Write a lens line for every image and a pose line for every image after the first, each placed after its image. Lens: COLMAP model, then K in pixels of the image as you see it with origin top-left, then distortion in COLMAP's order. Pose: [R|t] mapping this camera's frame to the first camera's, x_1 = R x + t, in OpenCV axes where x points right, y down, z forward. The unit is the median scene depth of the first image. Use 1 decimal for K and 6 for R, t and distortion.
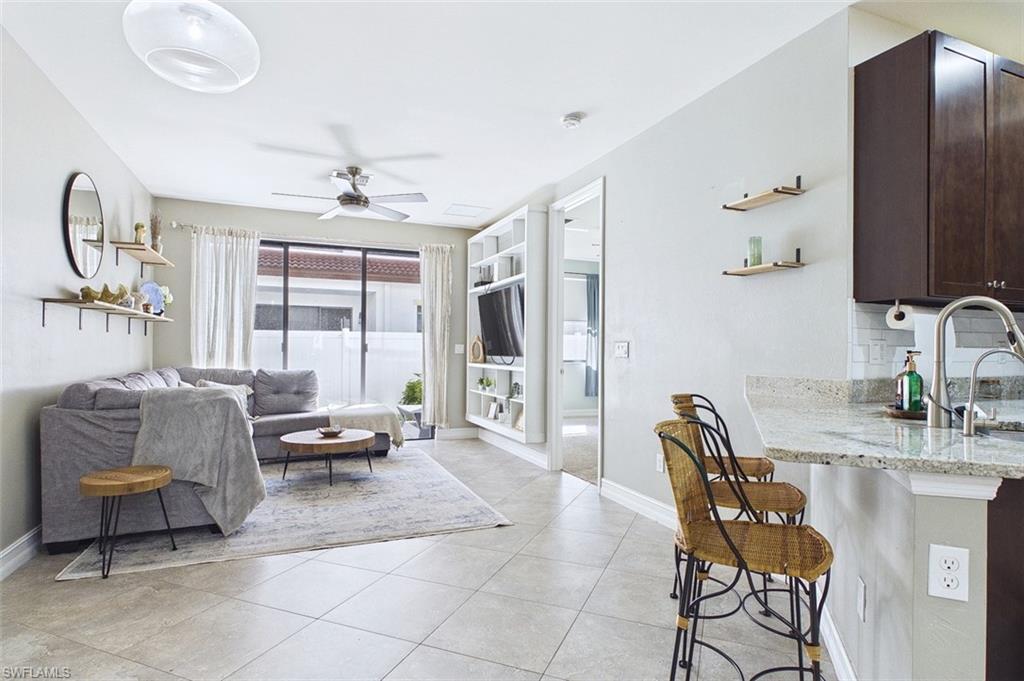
lens RADIAL K [[535.4, 0, 512.1], [0, 535.4, 347.1], [0, 0, 1]] dist [0.001884, 0.000104]
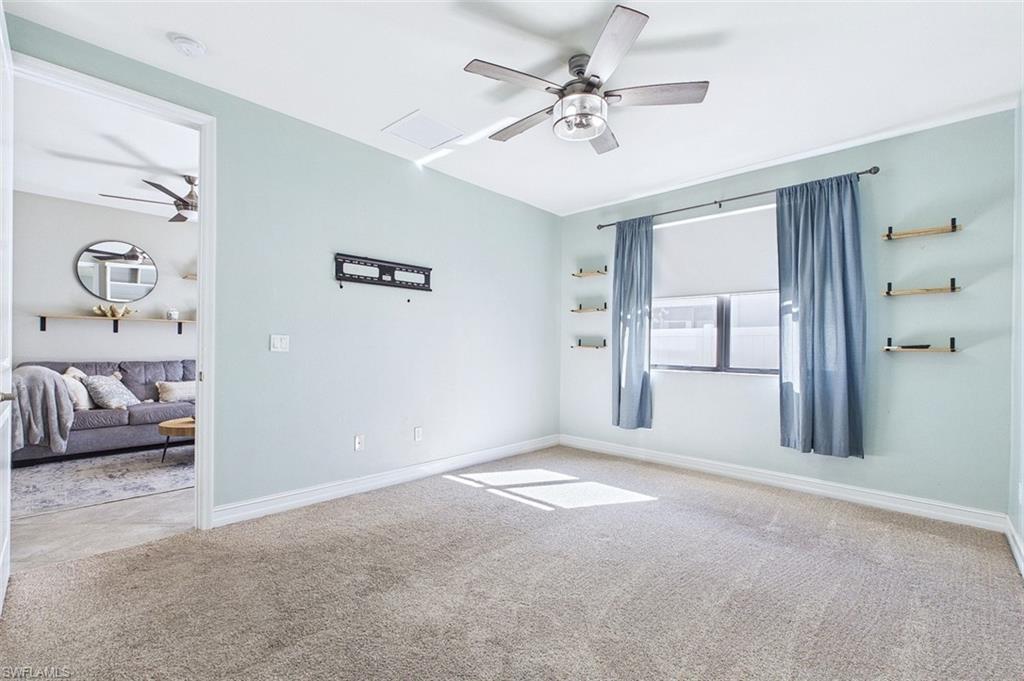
lens RADIAL K [[446.0, 0, 509.9], [0, 446.0, 348.5], [0, 0, 1]] dist [0.001500, -0.000089]
pose [[0.406601, 0.001049, -0.913605, 0.664111], [-0.002285, 0.999997, 0.000132, 0.010159], [0.913603, 0.002034, 0.406602, 1.023263]]
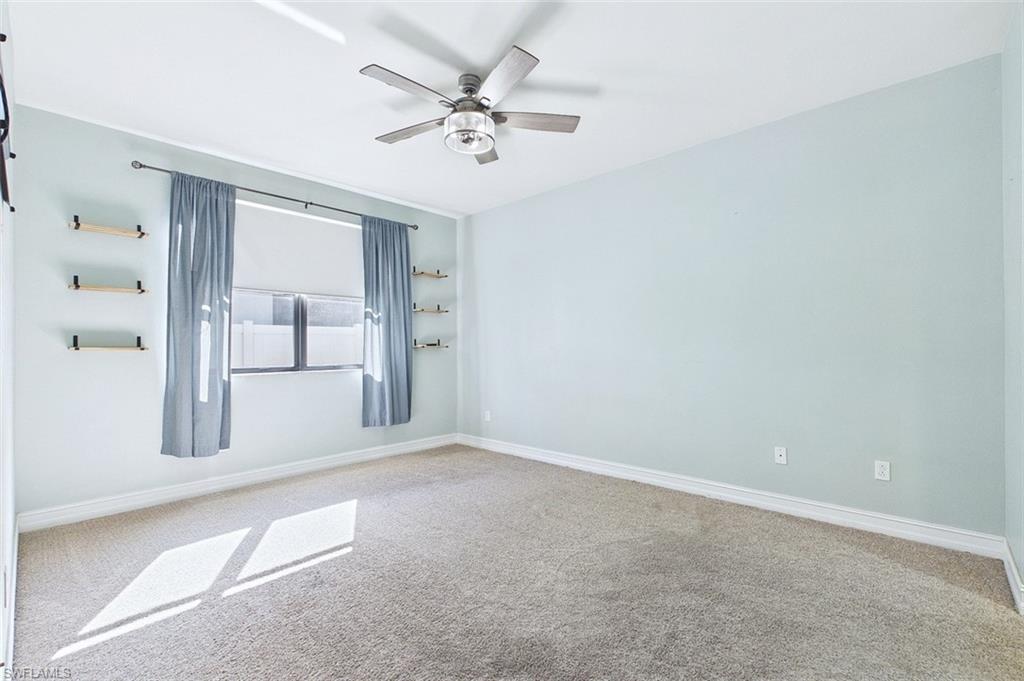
lens RADIAL K [[463.5, 0, 512.0], [0, 463.5, 340.5], [0, 0, 1]] dist [0.001722, 0.000261]
pose [[0.905100, -0.006834, 0.425143, 0.118568], [0.008464, 0.999962, -0.001945, 0.002075], [-0.425114, 0.005359, 0.905124, 0.797016]]
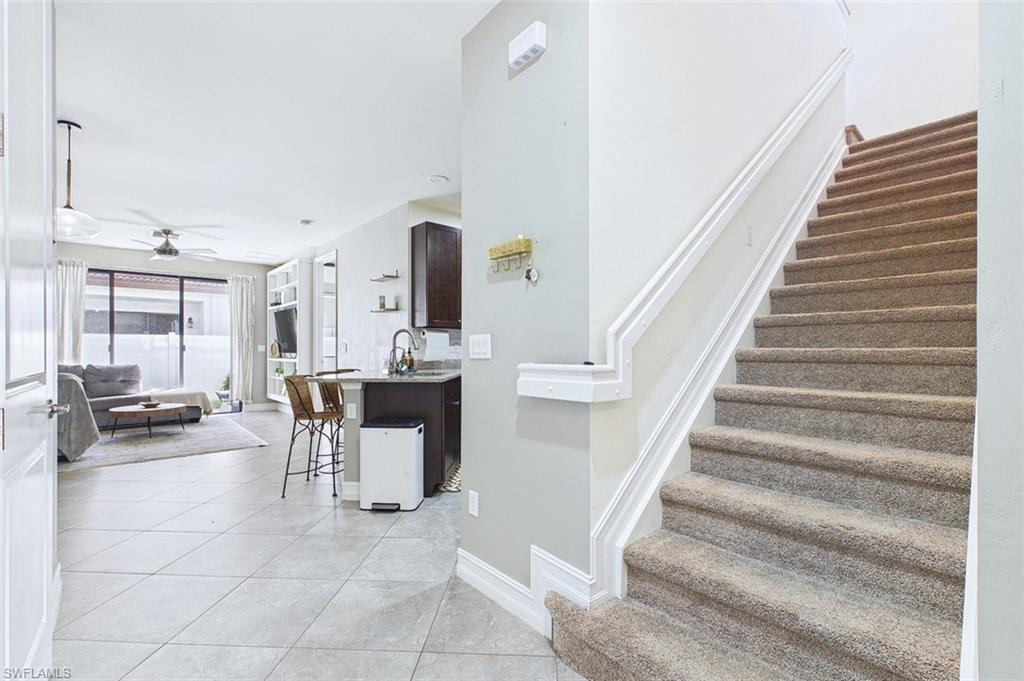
lens RADIAL K [[446.0, 0, 509.9], [0, 446.0, 348.5], [0, 0, 1]] dist [0.001500, -0.000089]
pose [[0.945731, -0.007230, 0.324871, 0.175948], [0.005684, 0.999968, 0.005708, 0.000454], [-0.324901, -0.003552, 0.945741, -0.430196]]
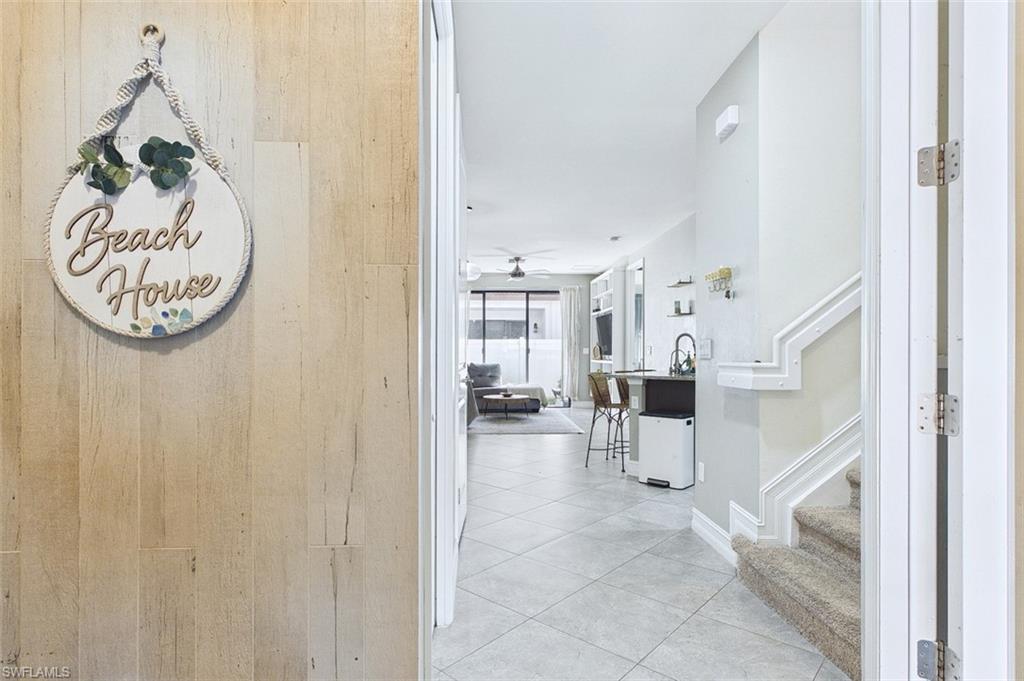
lens RADIAL K [[535.4, 0, 512.1], [0, 535.4, 347.1], [0, 0, 1]] dist [0.001884, 0.000104]
pose [[0.942909, -0.007804, -0.332960, 0.271374], [0.005989, 0.999961, -0.006479, 0.001178], [0.332998, 0.004115, 0.942919, -0.684320]]
